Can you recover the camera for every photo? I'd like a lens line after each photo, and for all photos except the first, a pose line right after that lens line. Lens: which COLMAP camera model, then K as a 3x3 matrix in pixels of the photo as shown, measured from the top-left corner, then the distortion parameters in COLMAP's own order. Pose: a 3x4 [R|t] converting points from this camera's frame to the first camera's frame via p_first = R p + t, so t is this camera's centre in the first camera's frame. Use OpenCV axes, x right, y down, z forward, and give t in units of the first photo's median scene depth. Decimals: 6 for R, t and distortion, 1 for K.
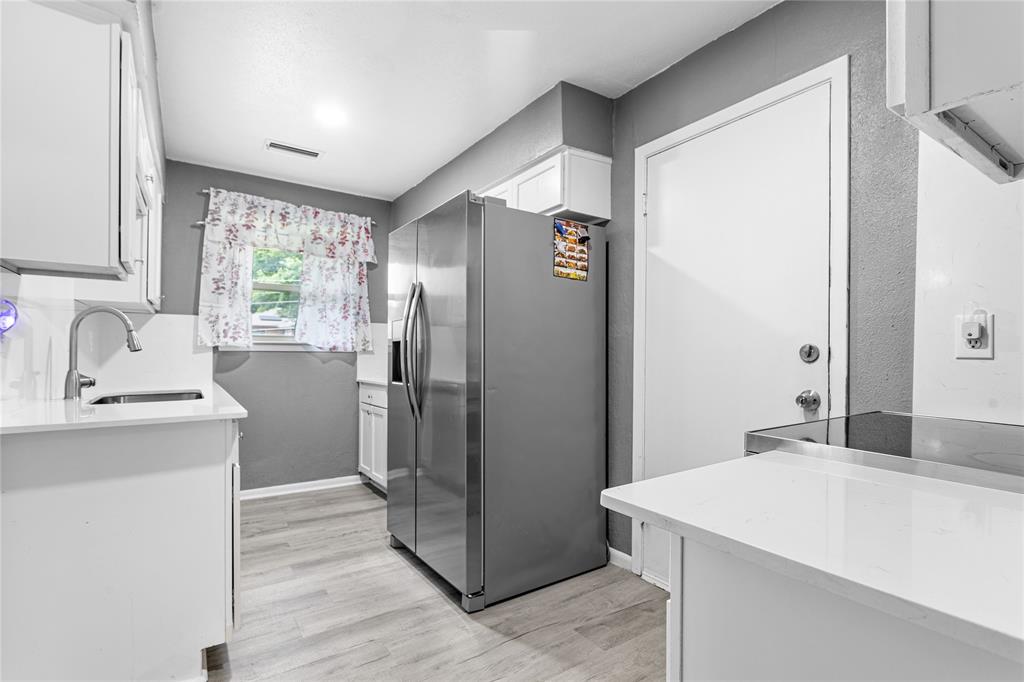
lens RADIAL K [[487.4, 0, 513.4], [0, 487.4, 351.8], [0, 0, 1]] dist [0.000575, 0.000316]
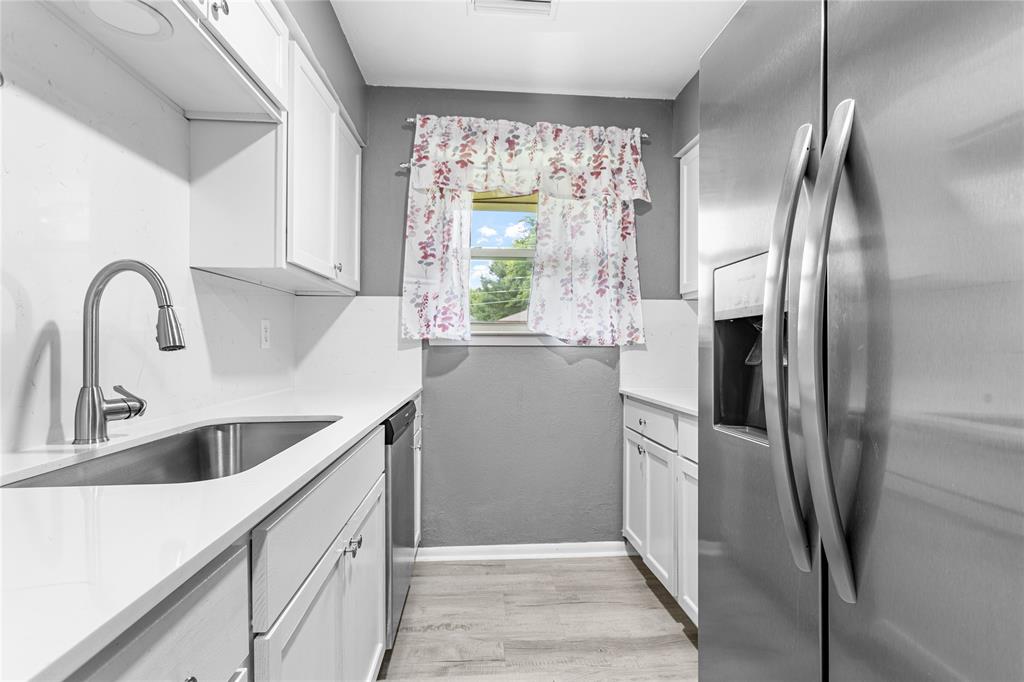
lens RADIAL K [[487.4, 0, 513.3], [0, 487.4, 345.7], [0, 0, 1]] dist [0.000575, 0.000316]
pose [[0.867543, -0.004432, -0.497342, -0.141051], [0.005729, 0.999983, 0.001081, -0.001938], [0.497329, -0.003787, 0.867554, 0.427810]]
